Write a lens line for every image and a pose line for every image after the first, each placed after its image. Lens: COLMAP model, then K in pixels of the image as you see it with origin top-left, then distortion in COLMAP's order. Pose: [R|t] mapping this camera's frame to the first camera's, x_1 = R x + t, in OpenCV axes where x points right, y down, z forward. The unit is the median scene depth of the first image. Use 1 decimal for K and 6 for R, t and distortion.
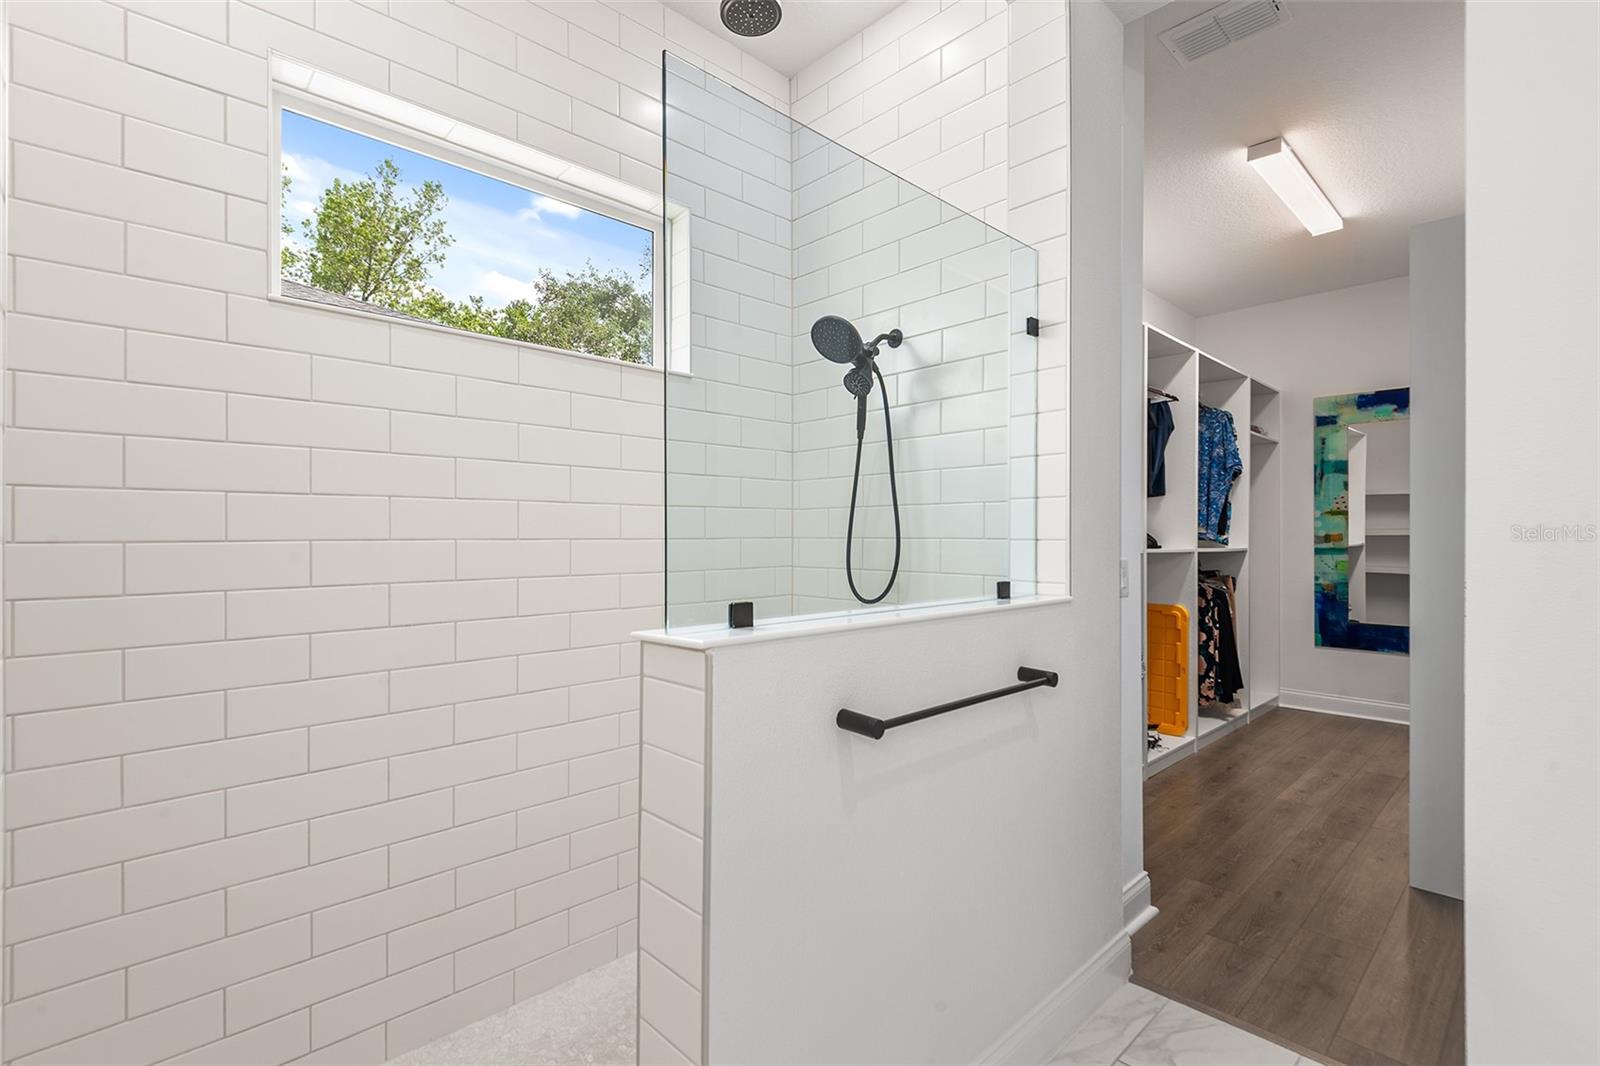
lens RADIAL K [[728.3, 0, 796.2], [0, 728.3, 548.6], [0, 0, 1]] dist [0.002390, -0.000003]
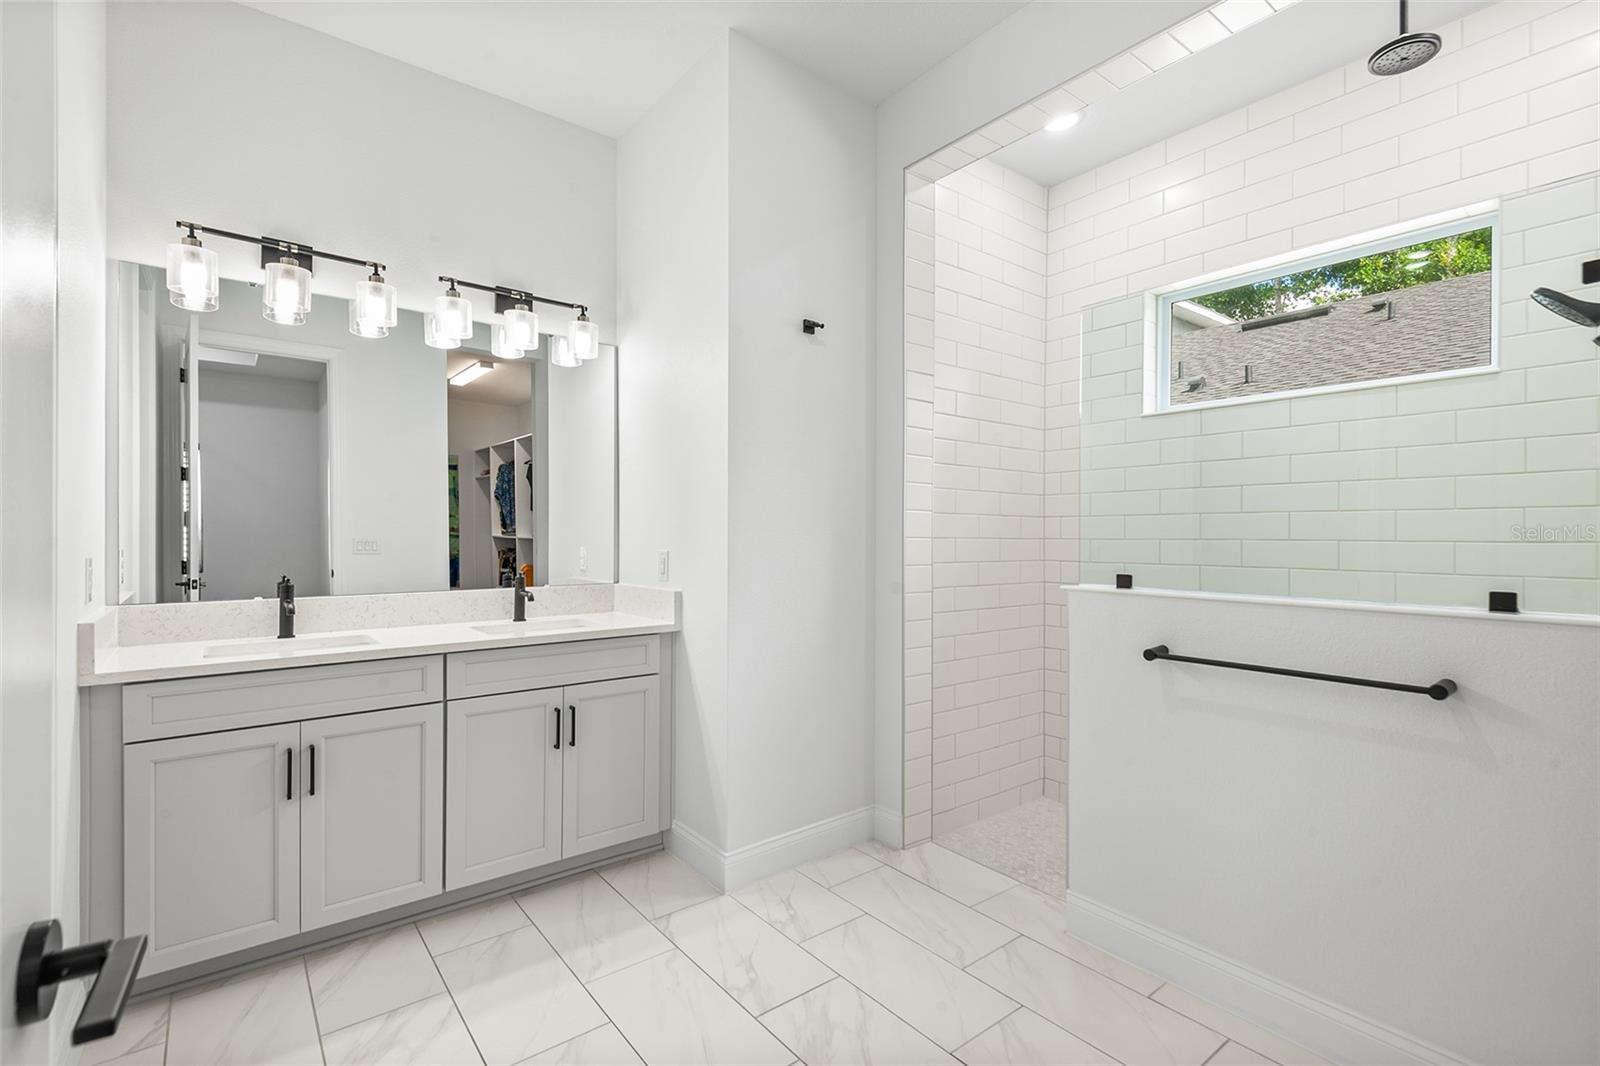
lens RADIAL K [[723.6, 0, 799.0], [0, 723.6, 552.0], [0, 0, 1]] dist [0.043574, -0.023926]
pose [[-0.077151, 0.017582, -0.996864, 0.945140], [-0.020702, 0.999601, 0.019232, -0.000281], [0.996804, 0.022121, -0.076756, 0.168824]]
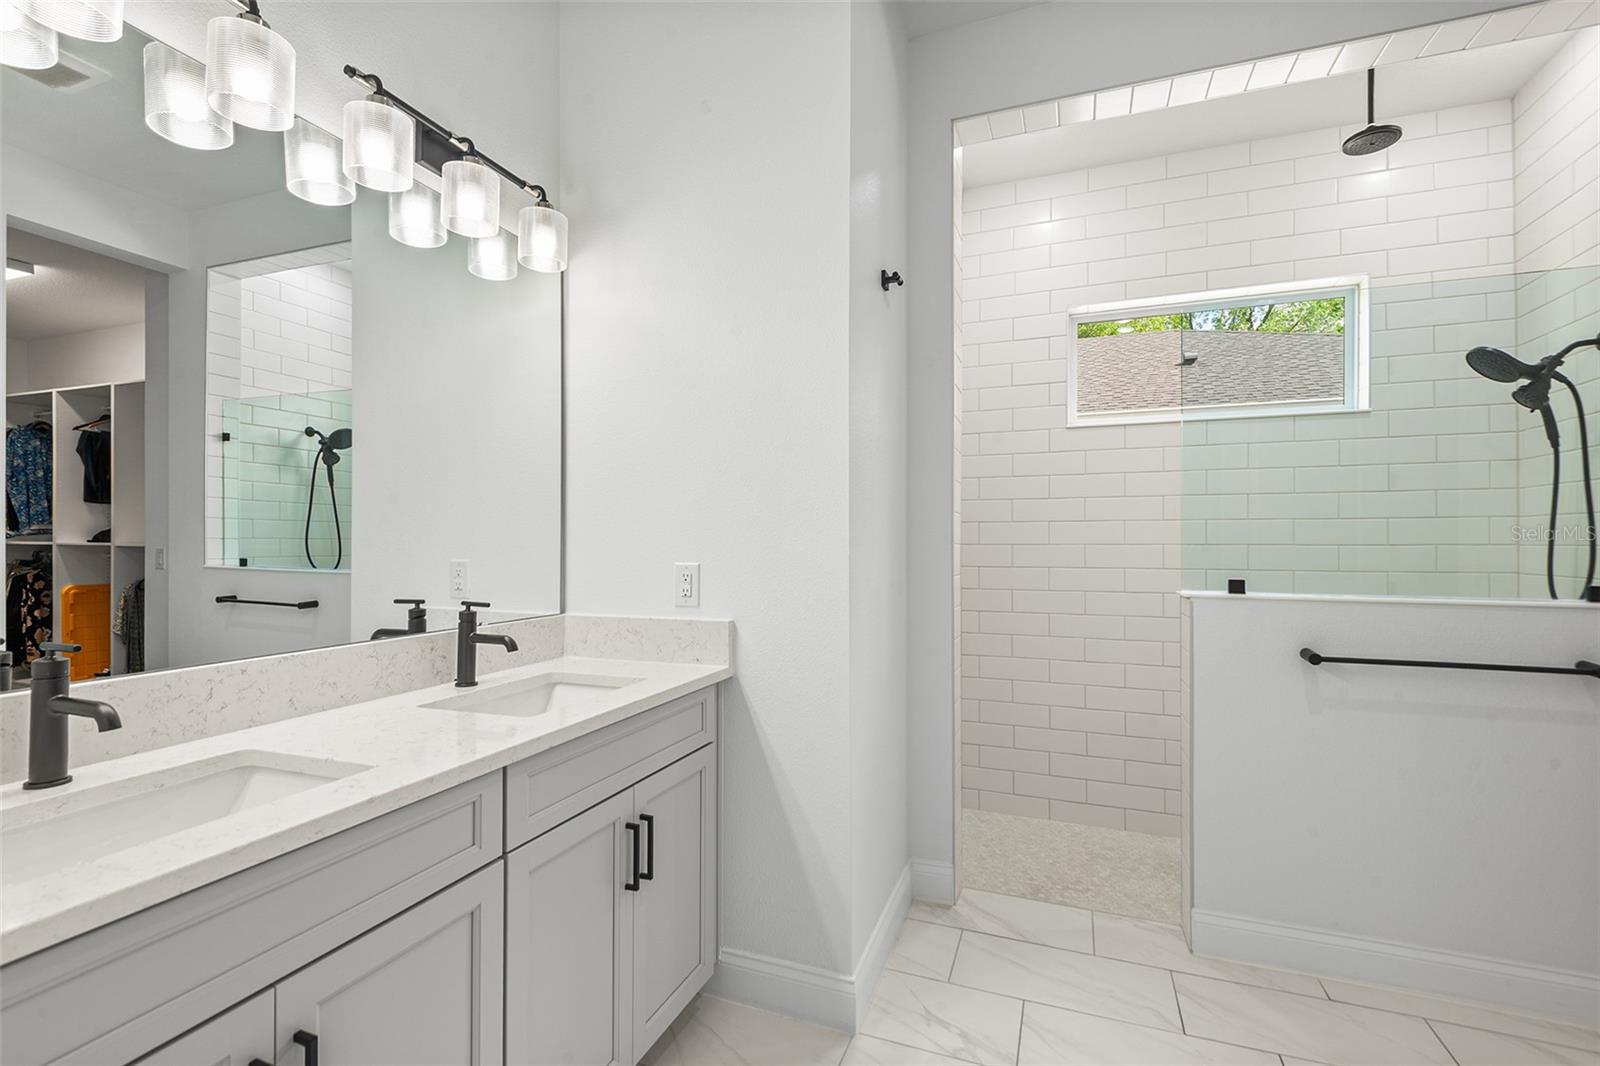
lens RADIAL K [[728.3, 0, 796.2], [0, 728.3, 548.6], [0, 0, 1]] dist [0.002390, -0.000003]
pose [[0.438920, 0.006629, -0.898502, 0.564954], [-0.014982, 0.999888, 0.000058, 0.006651], [0.898401, 0.013436, 0.438970, -0.414476]]
